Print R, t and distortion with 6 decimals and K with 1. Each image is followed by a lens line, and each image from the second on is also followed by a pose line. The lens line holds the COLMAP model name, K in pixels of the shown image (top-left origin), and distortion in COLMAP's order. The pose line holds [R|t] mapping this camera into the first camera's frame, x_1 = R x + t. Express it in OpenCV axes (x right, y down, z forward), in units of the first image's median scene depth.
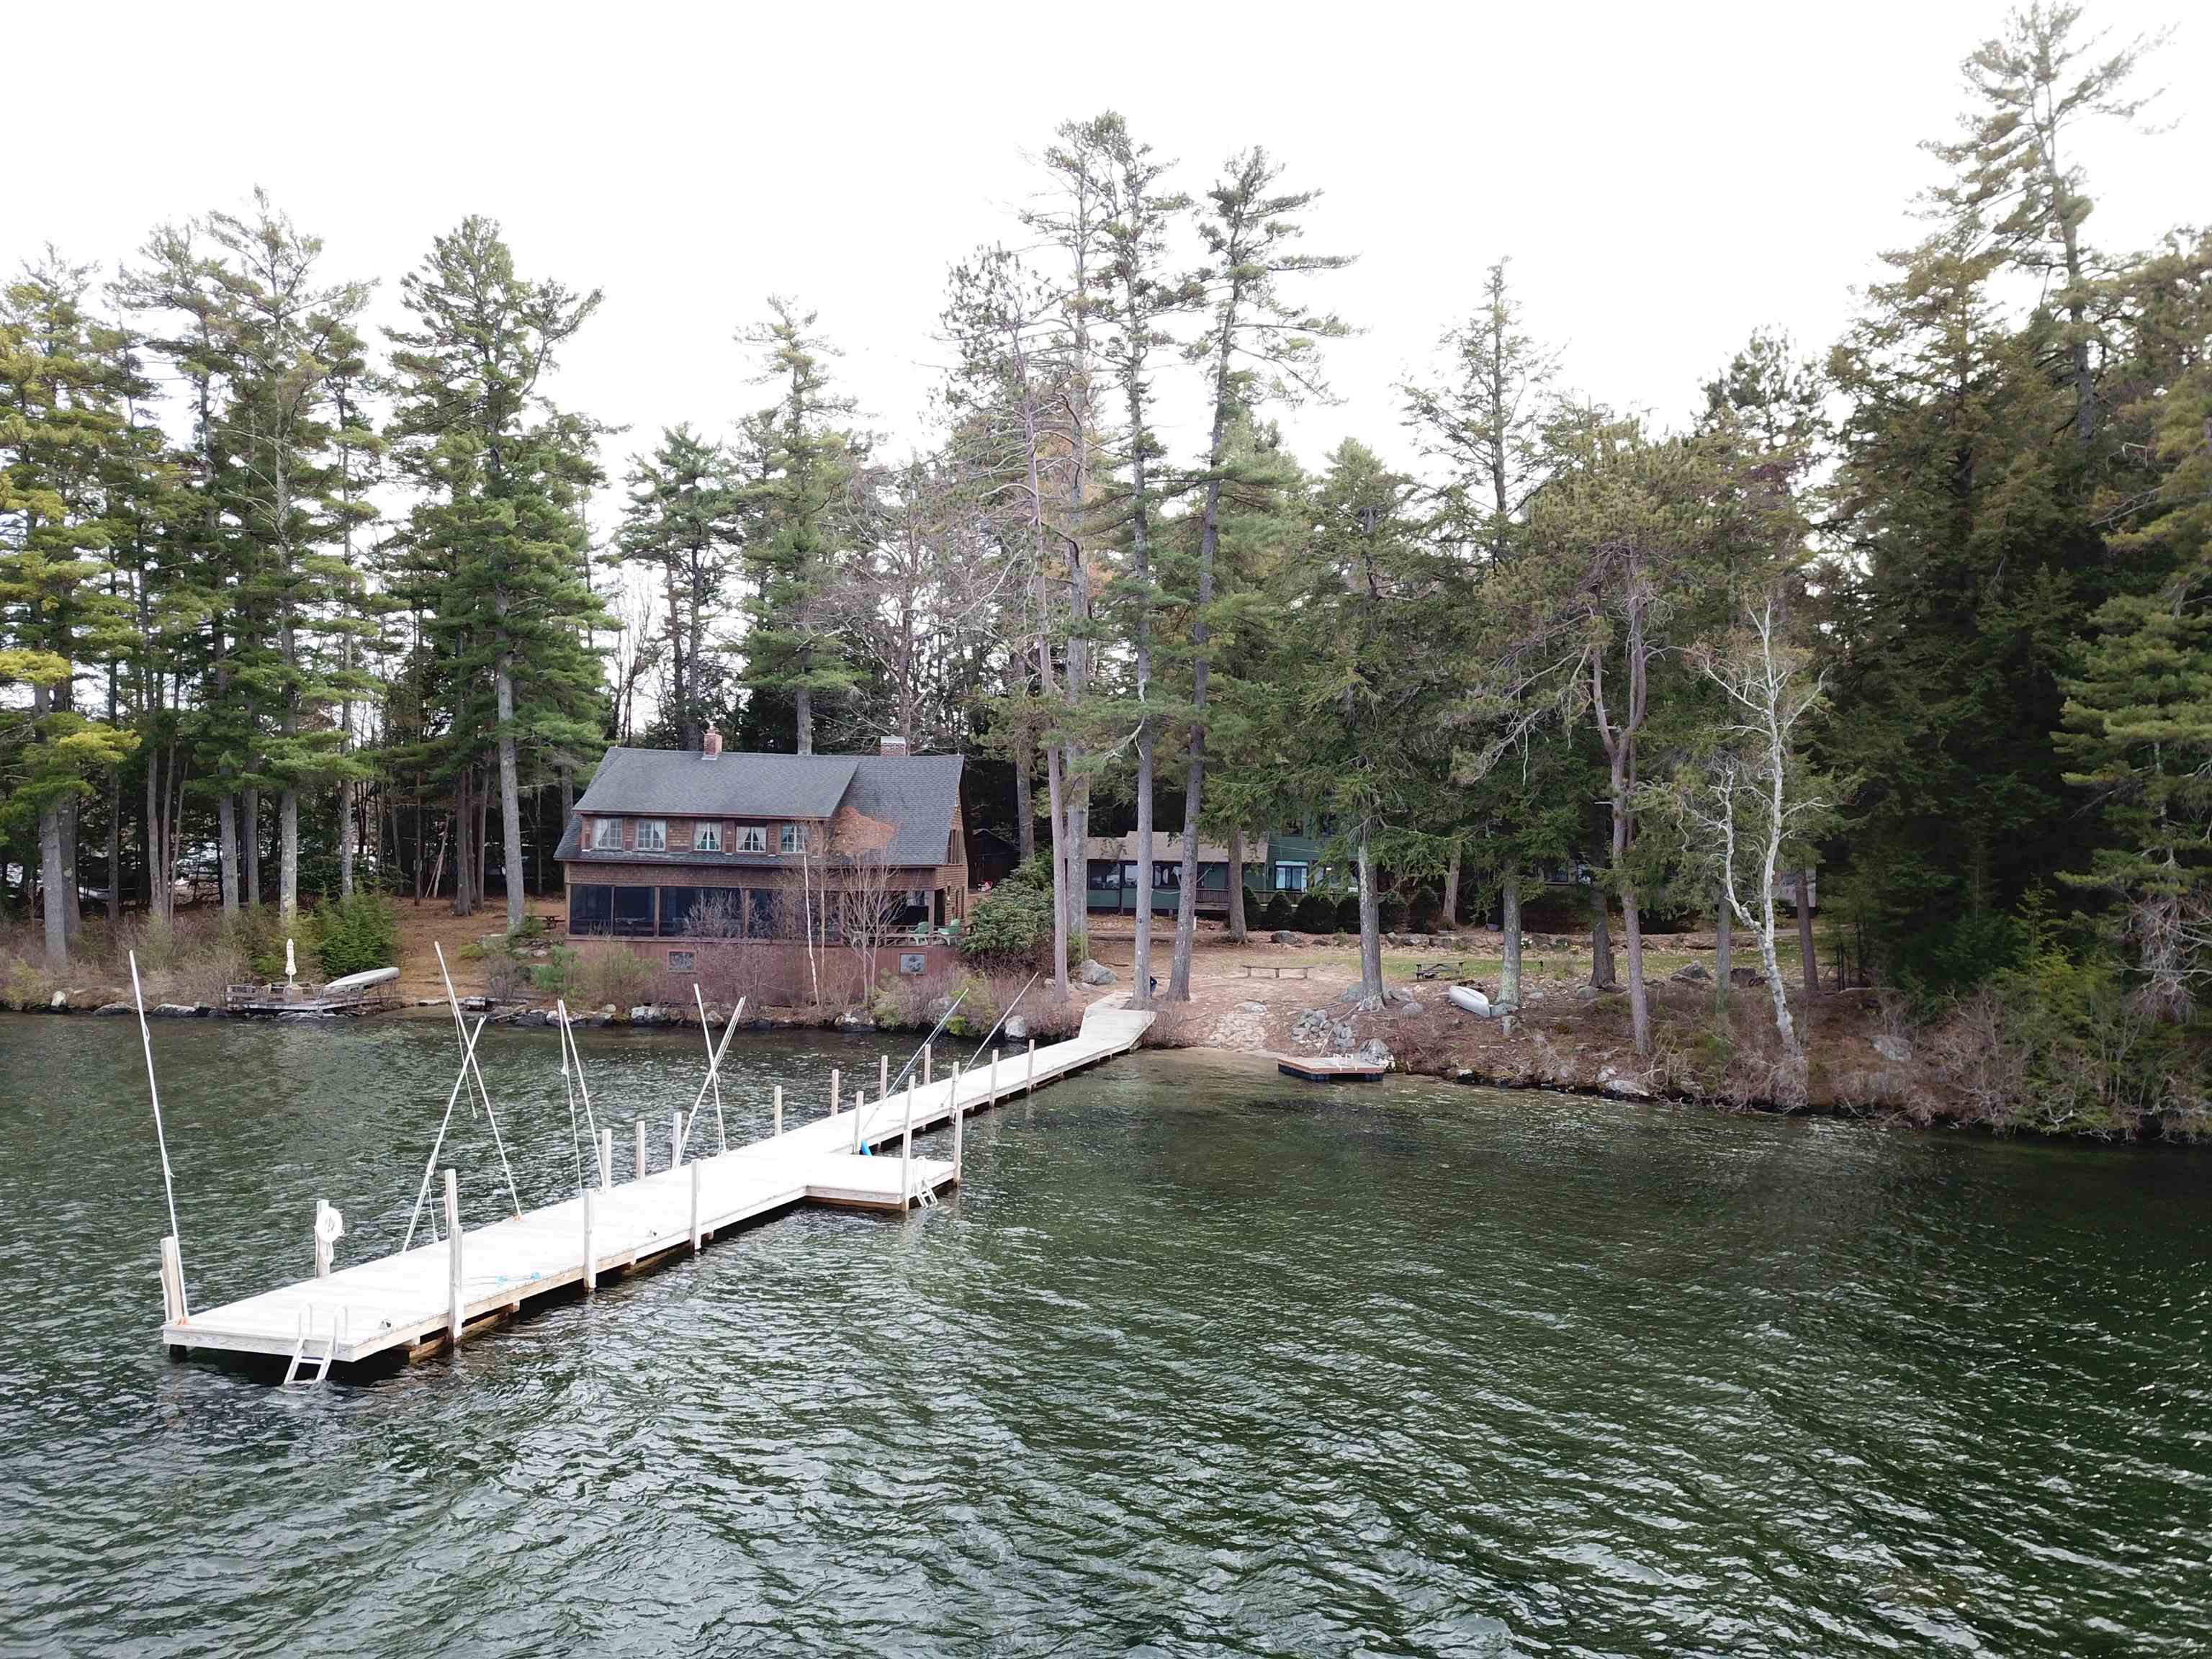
lens RADIAL K [[1663.5, 0, 1106.0], [0, 1663.5, 829.5], [0, 0, 1]] dist [-0.002686, -0.009030]
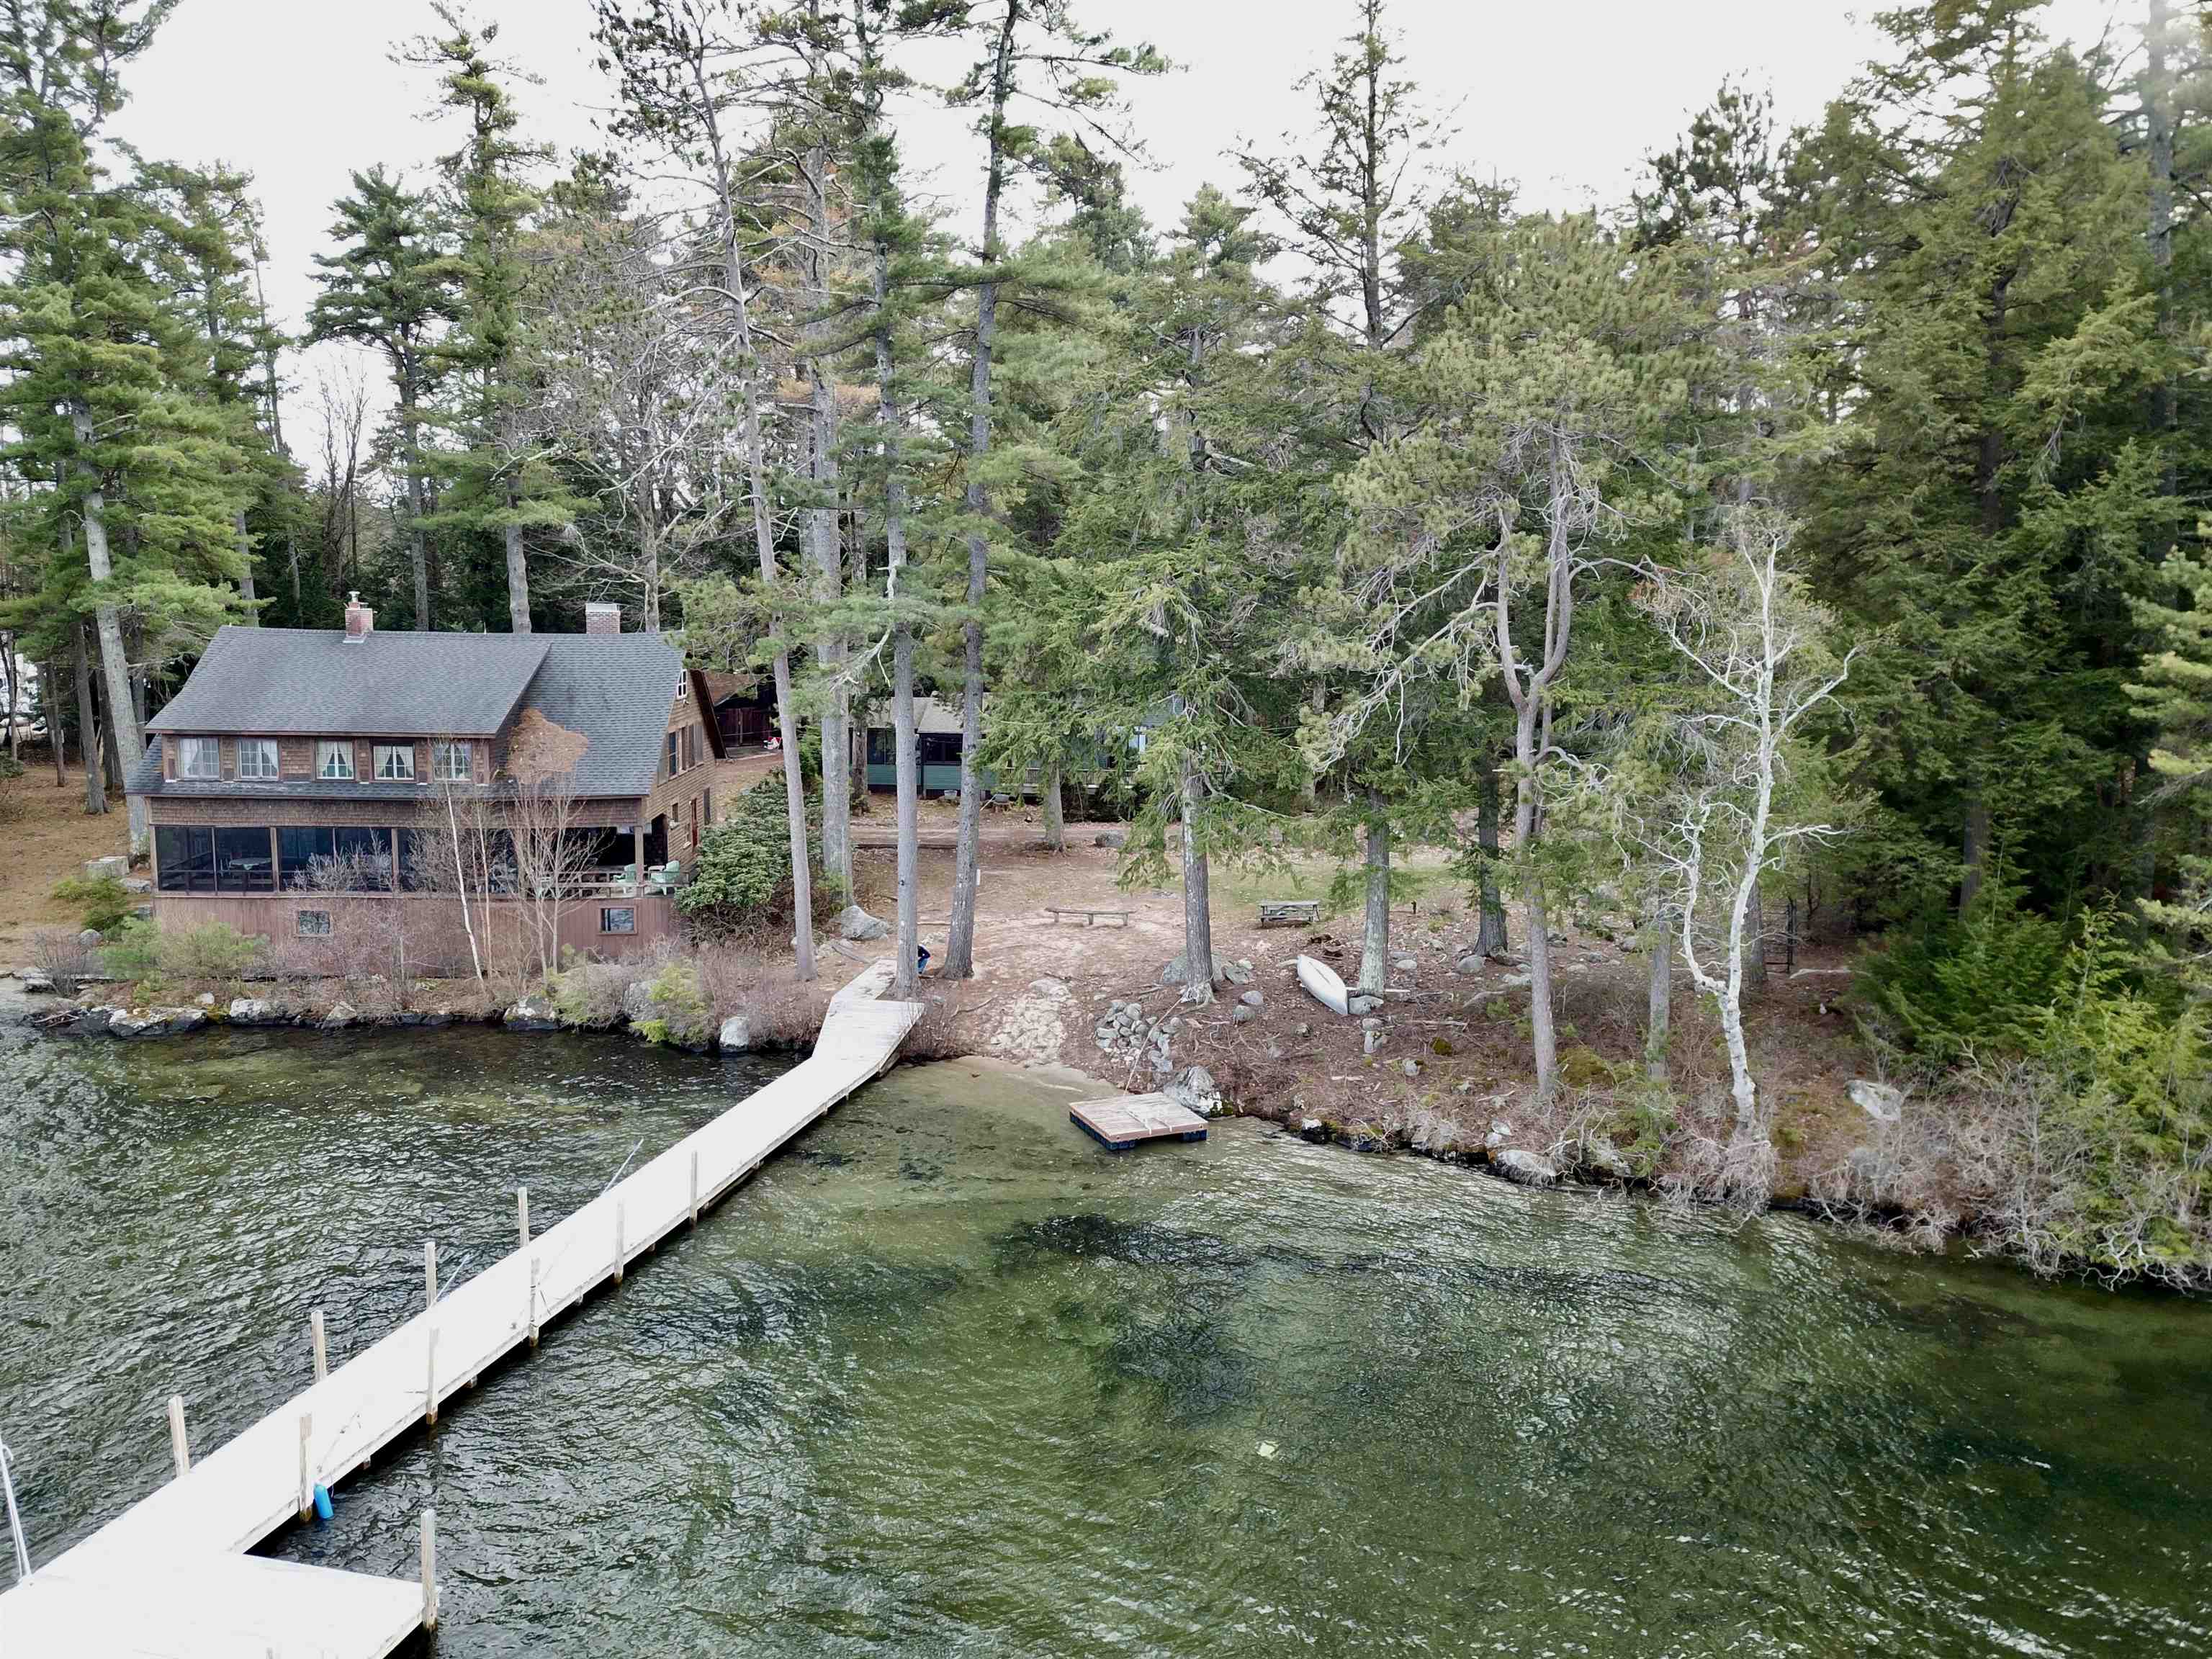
lens RADIAL K [[1661.1, 0, 1106.0], [0, 1661.1, 829.5], [0, 0, 1]] dist [0.000221, 0.000291]
pose [[0.997253, -0.019618, 0.071424, 0.064184], [0.008568, 0.988369, 0.151832, -0.087878], [-0.073572, -0.150803, 0.985822, 0.256951]]
